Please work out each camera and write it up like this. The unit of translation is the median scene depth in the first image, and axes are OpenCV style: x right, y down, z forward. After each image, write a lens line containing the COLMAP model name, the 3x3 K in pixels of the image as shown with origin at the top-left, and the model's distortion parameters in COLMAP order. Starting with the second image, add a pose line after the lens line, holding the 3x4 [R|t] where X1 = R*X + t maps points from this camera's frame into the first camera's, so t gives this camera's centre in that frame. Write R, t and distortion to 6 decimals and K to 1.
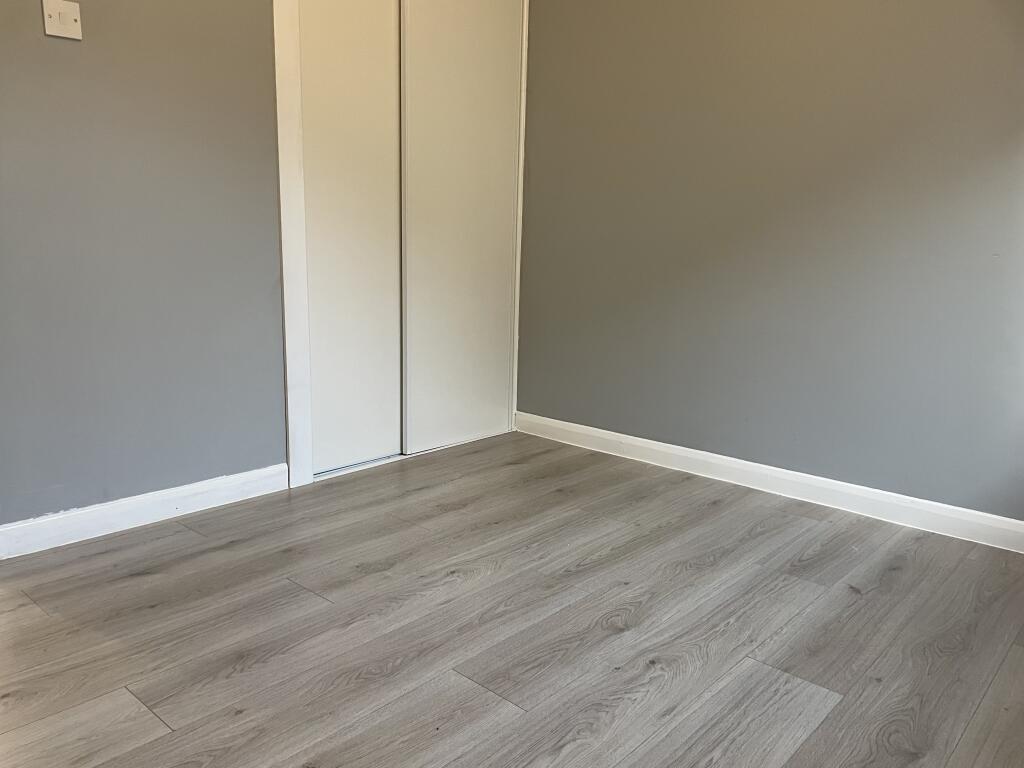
lens RADIAL K [[771.7, 0, 510.1], [0, 771.7, 384.7], [0, 0, 1]] dist [0.065682, -0.083933]
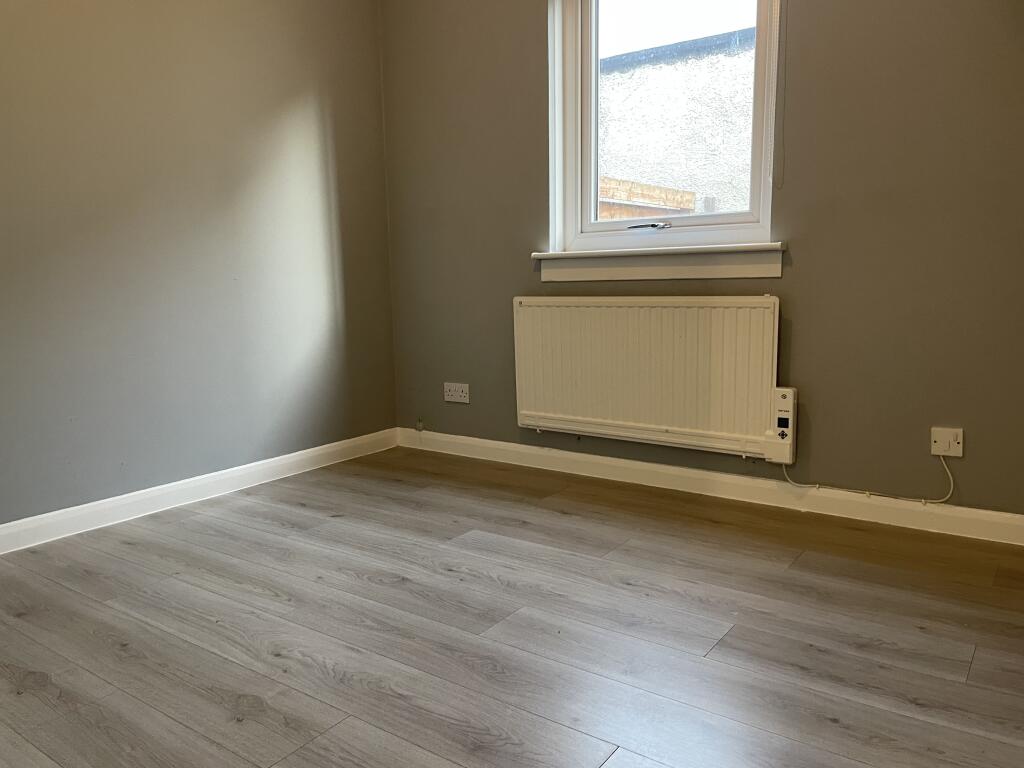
lens RADIAL K [[771.7, 0, 509.5], [0, 771.7, 383.5], [0, 0, 1]] dist [0.065682, -0.083933]
pose [[-0.120551, -0.162131, 0.979378, -0.847134], [0.195017, 0.963481, 0.183503, -0.148255], [-0.973363, 0.213117, -0.084530, 0.706315]]
